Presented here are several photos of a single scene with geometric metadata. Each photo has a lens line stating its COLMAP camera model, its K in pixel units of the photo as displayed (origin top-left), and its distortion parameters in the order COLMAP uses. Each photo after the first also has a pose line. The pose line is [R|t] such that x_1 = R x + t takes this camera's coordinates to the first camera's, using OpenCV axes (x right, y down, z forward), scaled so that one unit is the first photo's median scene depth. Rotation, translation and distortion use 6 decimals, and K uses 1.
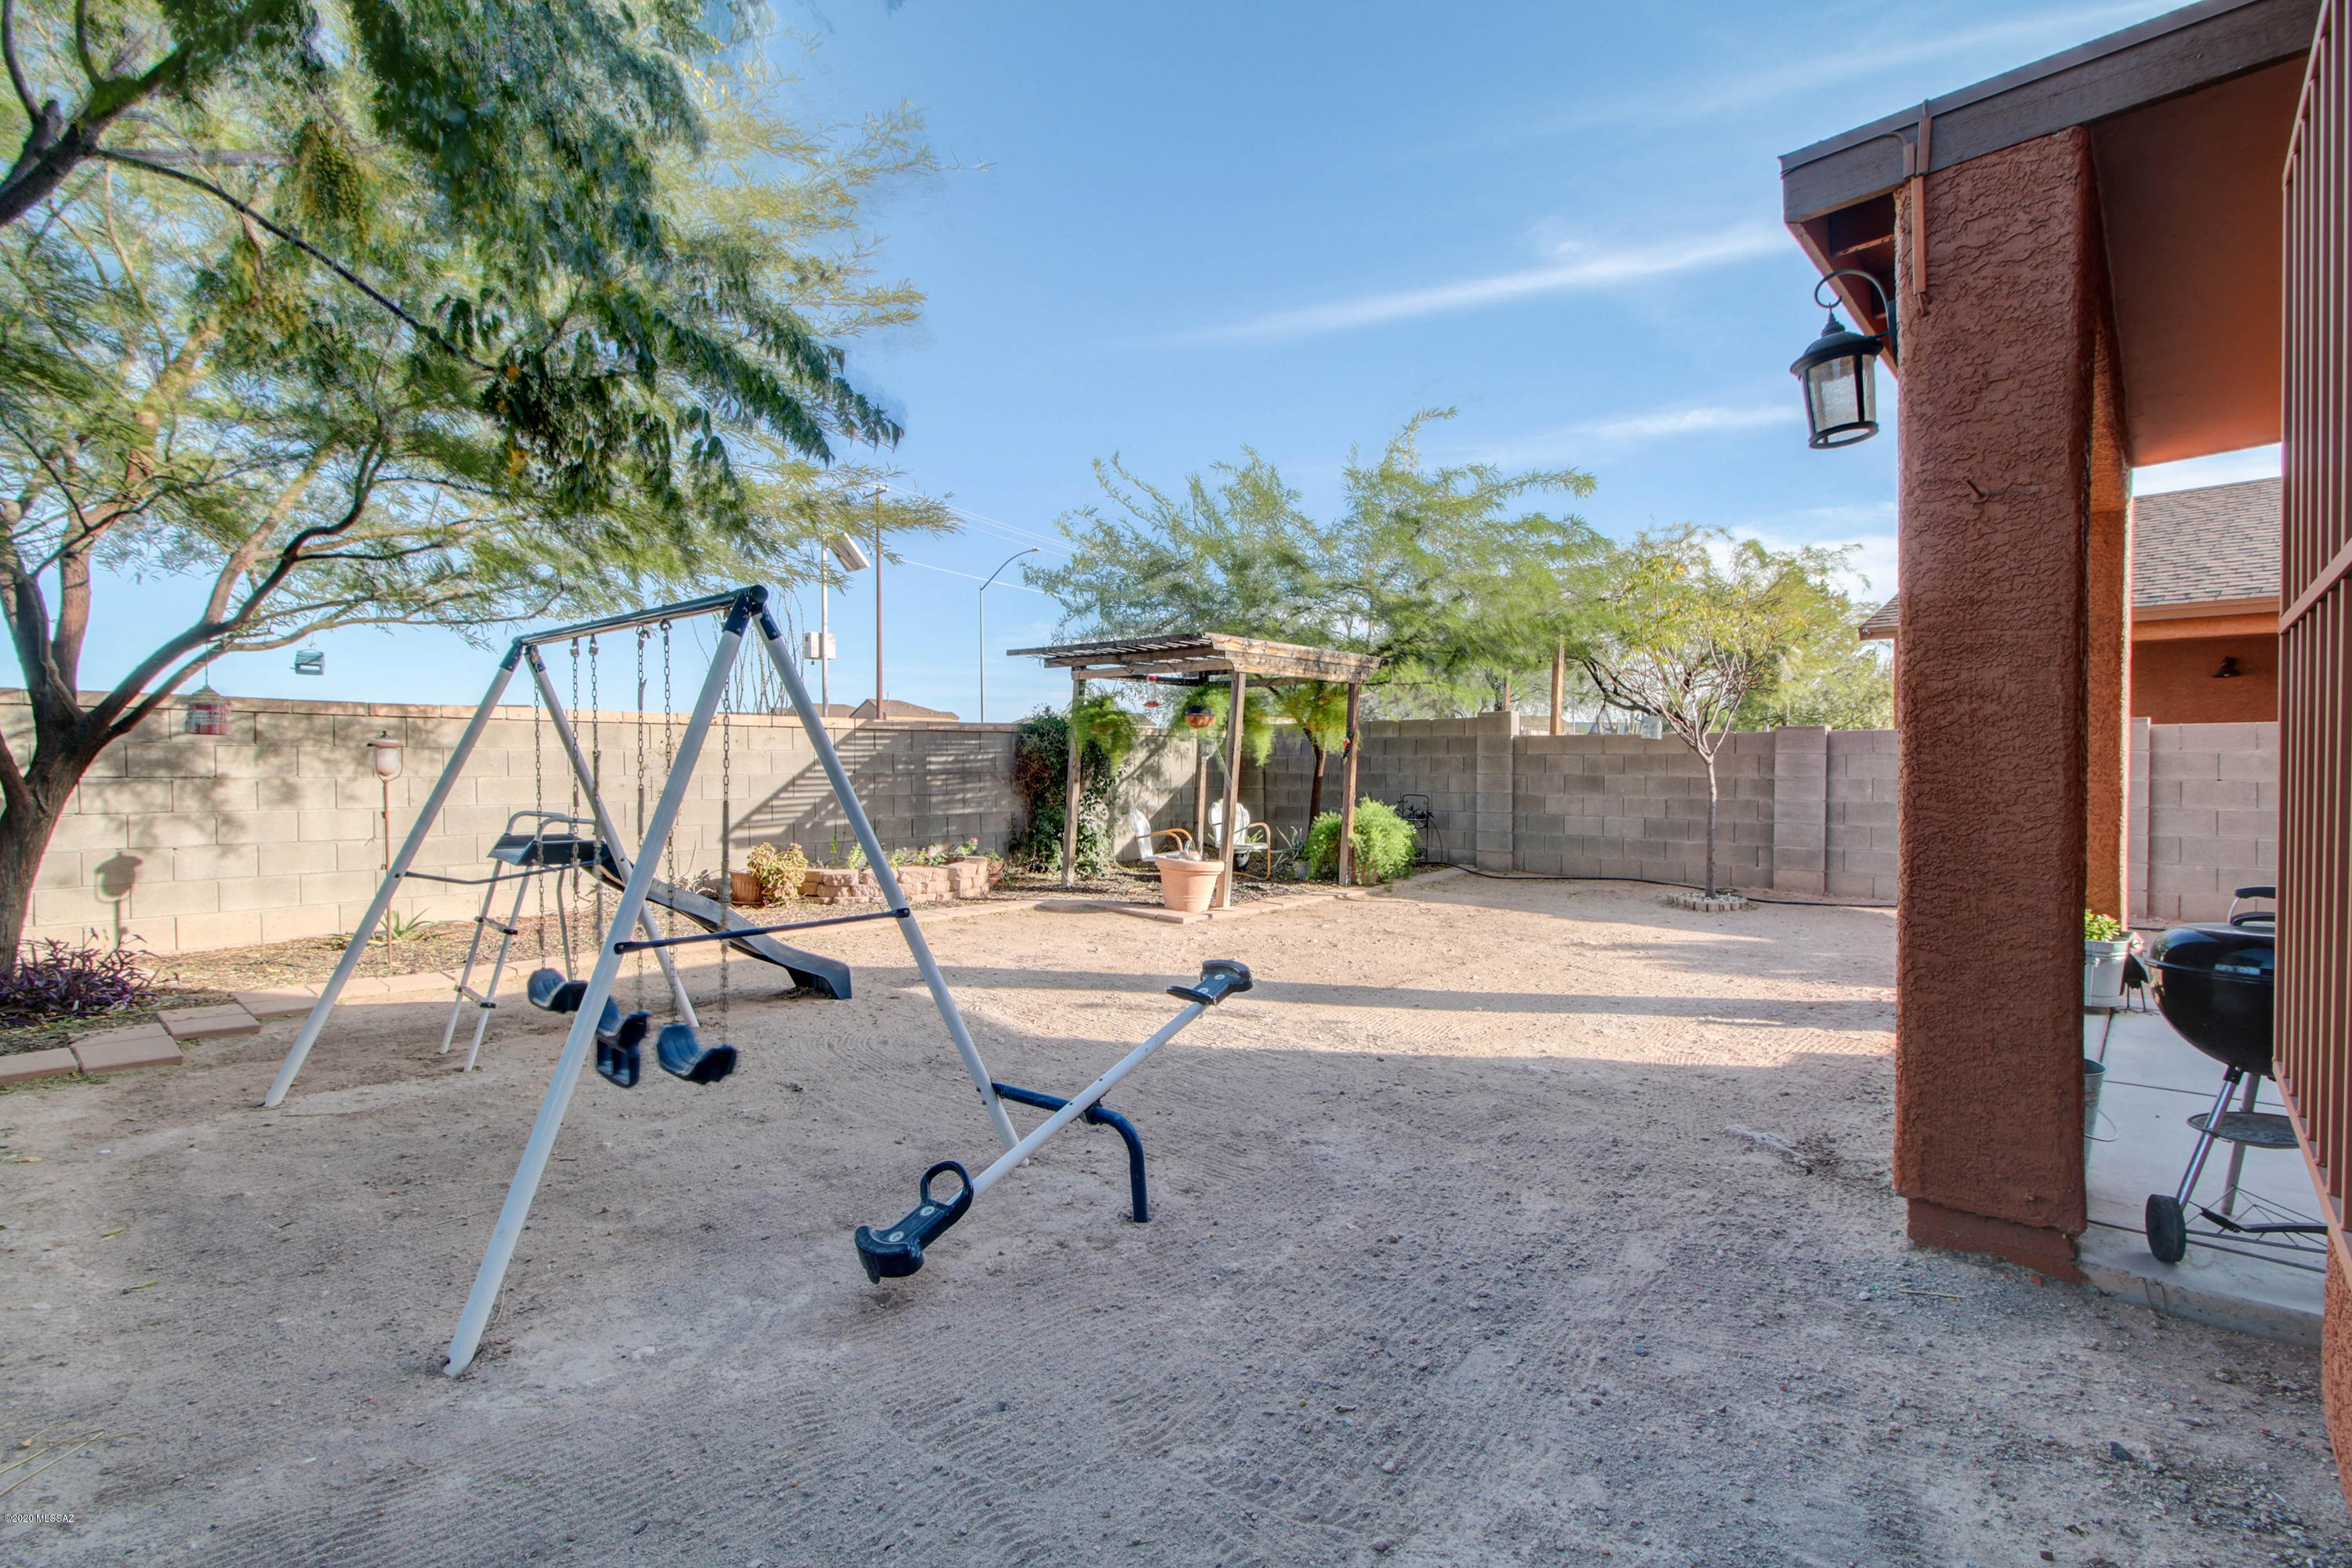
lens RADIAL K [[1074.8, 0, 1165.1], [0, 1074.8, 771.6], [0, 0, 1]] dist [0.021631, -0.011068]
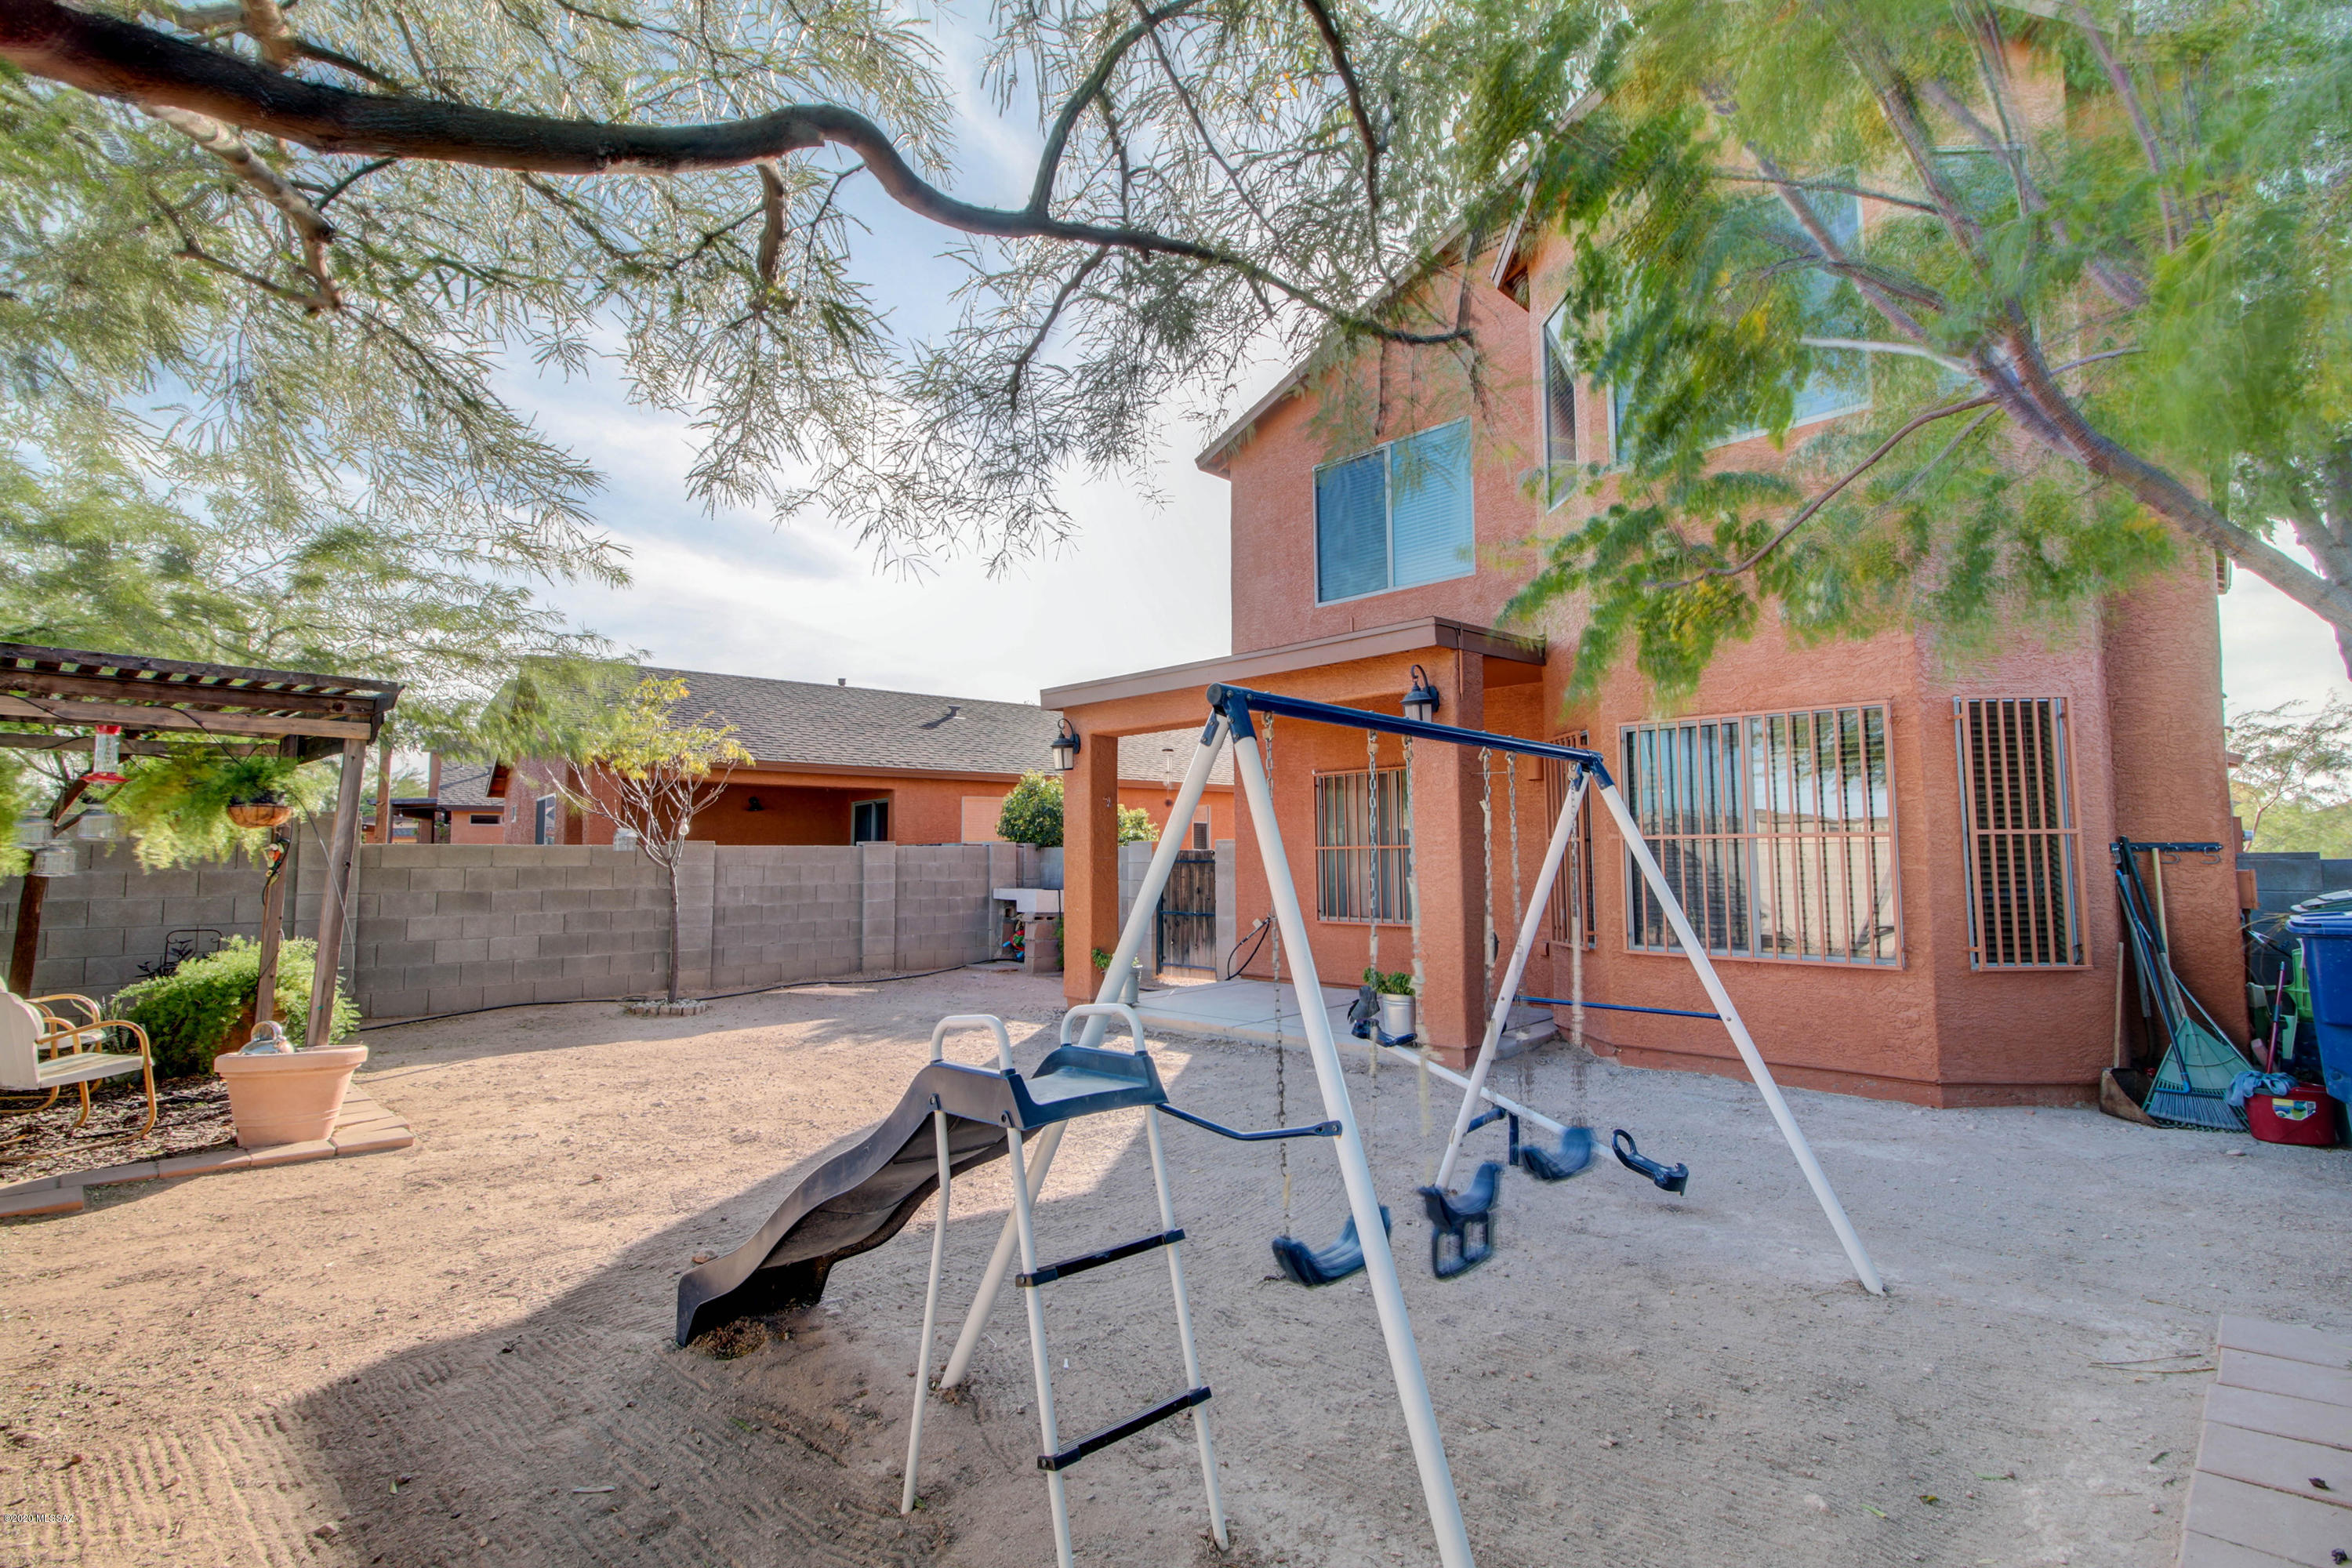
lens RADIAL K [[1074.8, 0, 1175.8], [0, 1074.8, 780.8], [0, 0, 1]] dist [0.021631, -0.011068]
pose [[0.022528, 0.075460, 0.996894, -0.495649], [0.012909, 0.997042, -0.075763, -0.012990], [-0.999663, 0.014576, 0.021487, 0.429737]]
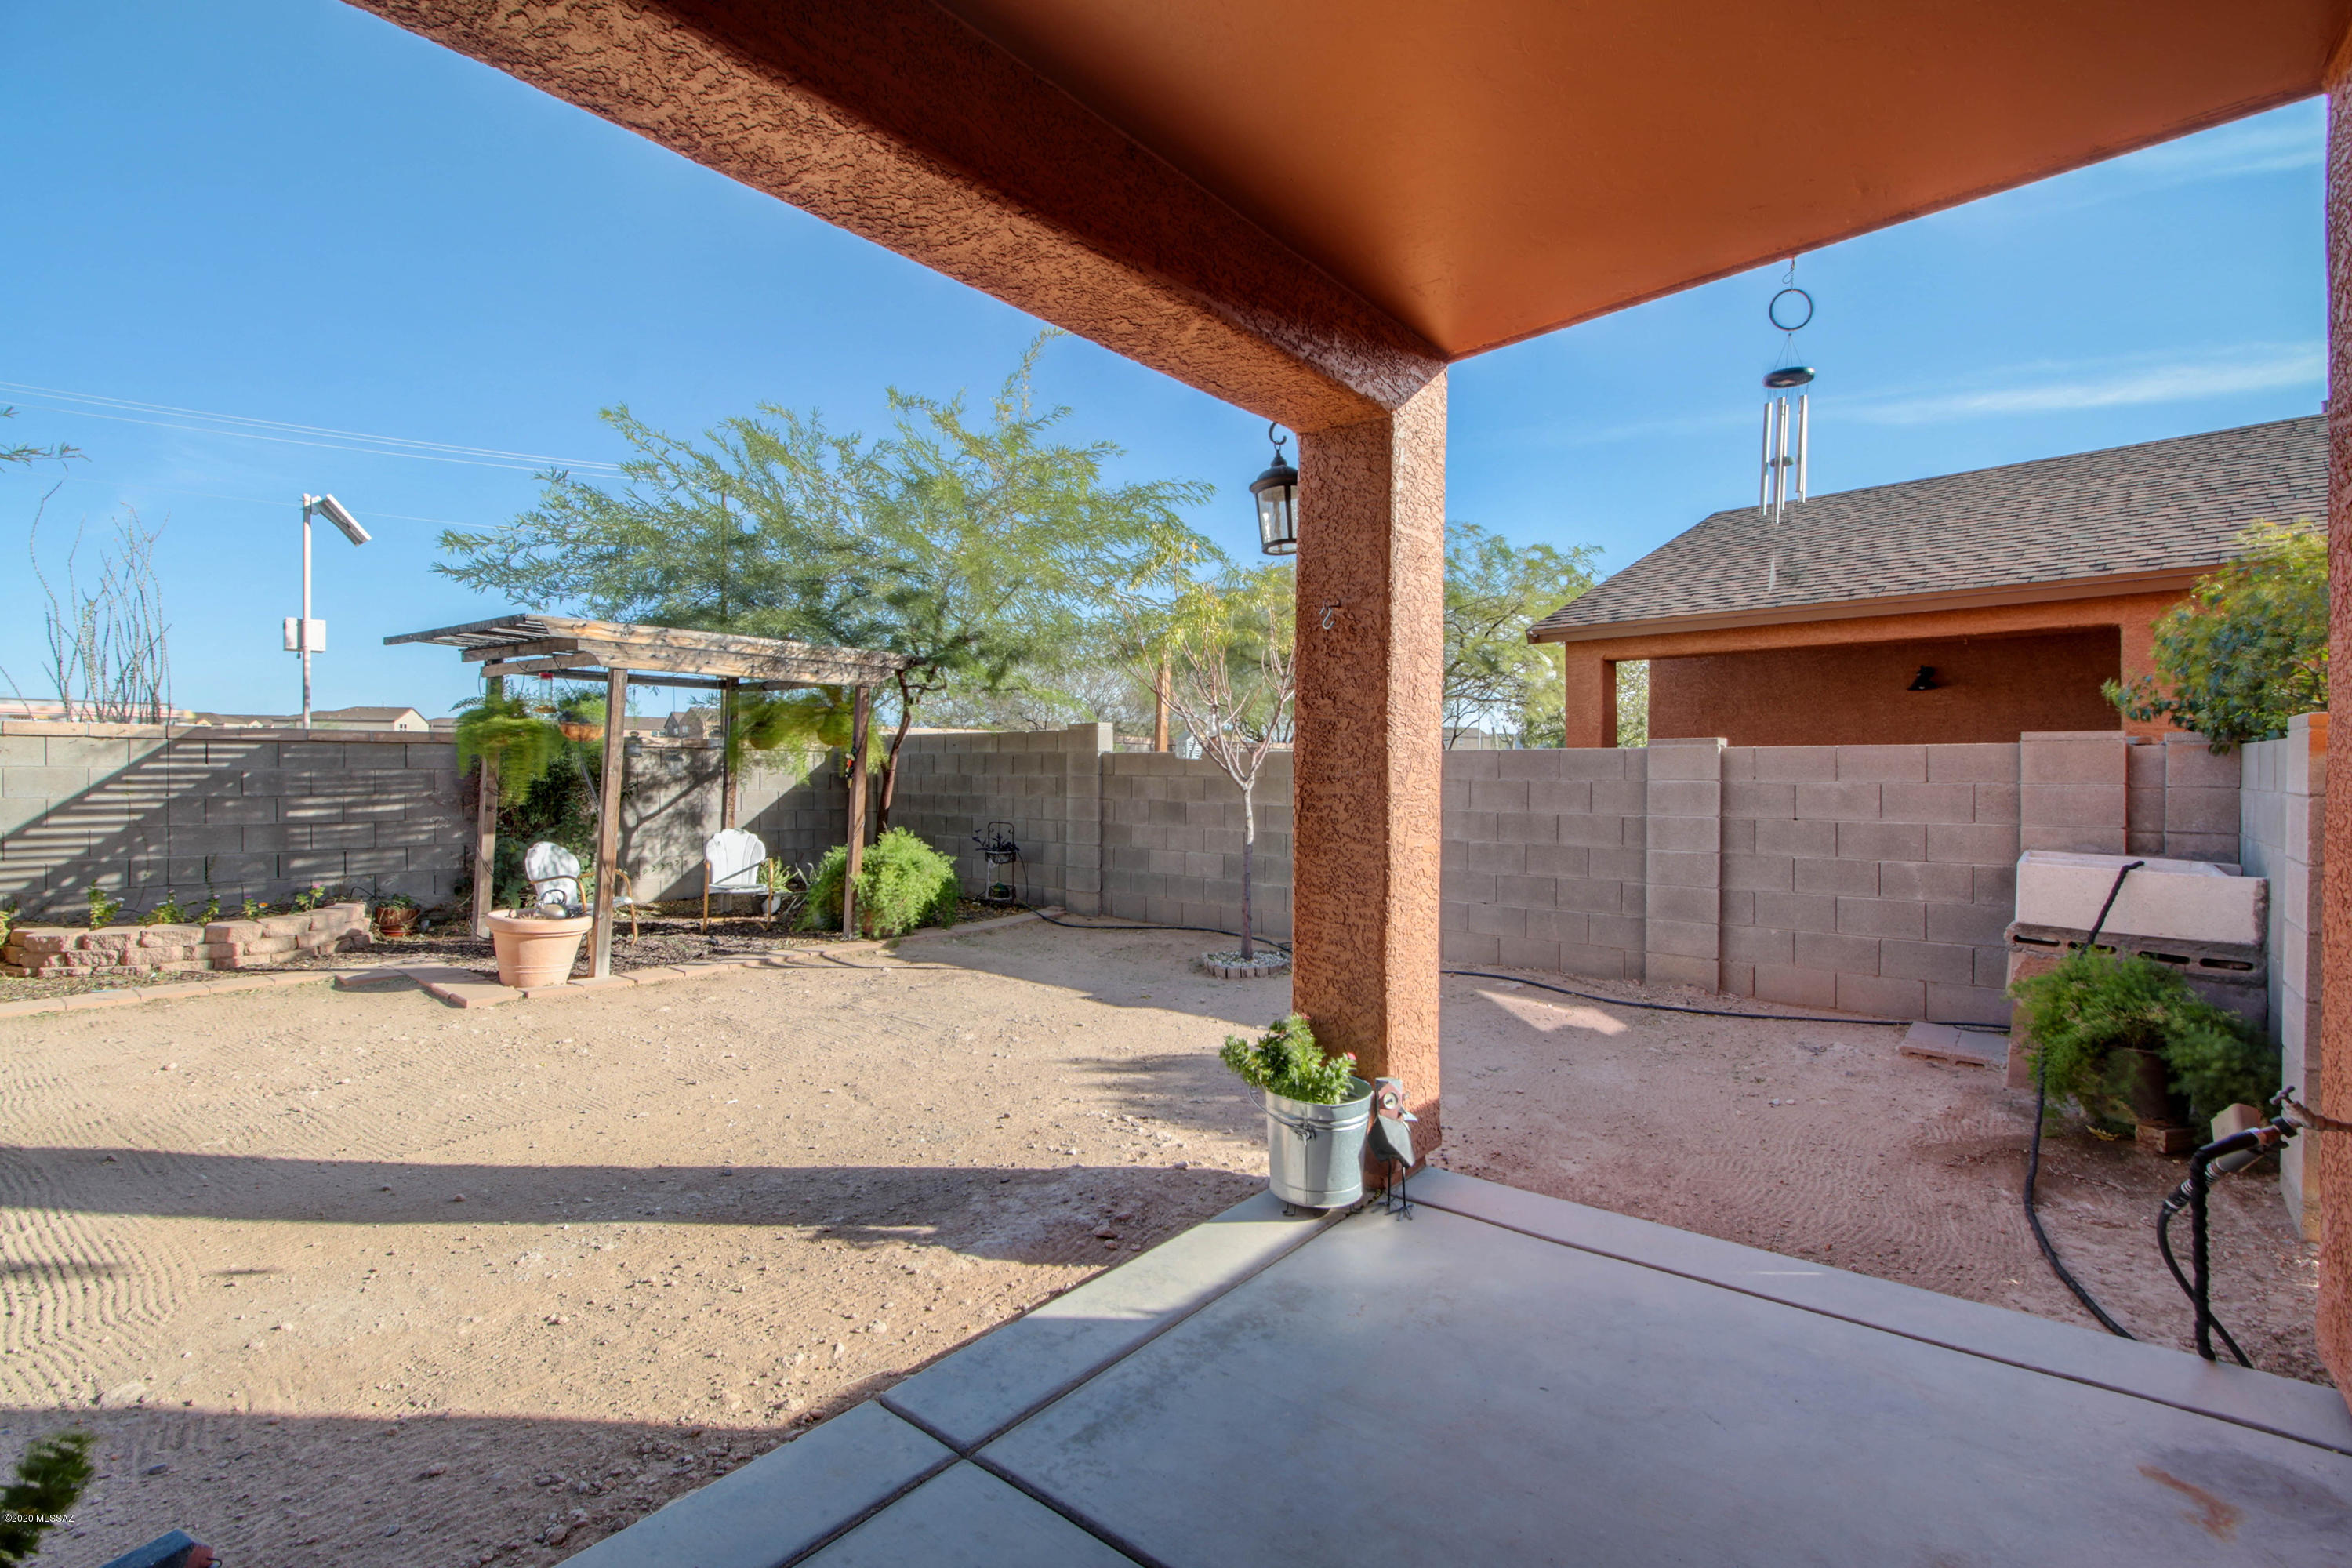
lens RADIAL K [[1074.8, 0, 1174.8], [0, 1074.8, 778.6], [0, 0, 1]] dist [0.021631, -0.011068]
pose [[0.998460, 0.005603, 0.055195, 0.365703], [-0.005576, 0.999984, -0.000646, -0.013918], [-0.055198, 0.000337, 0.998475, 0.189342]]
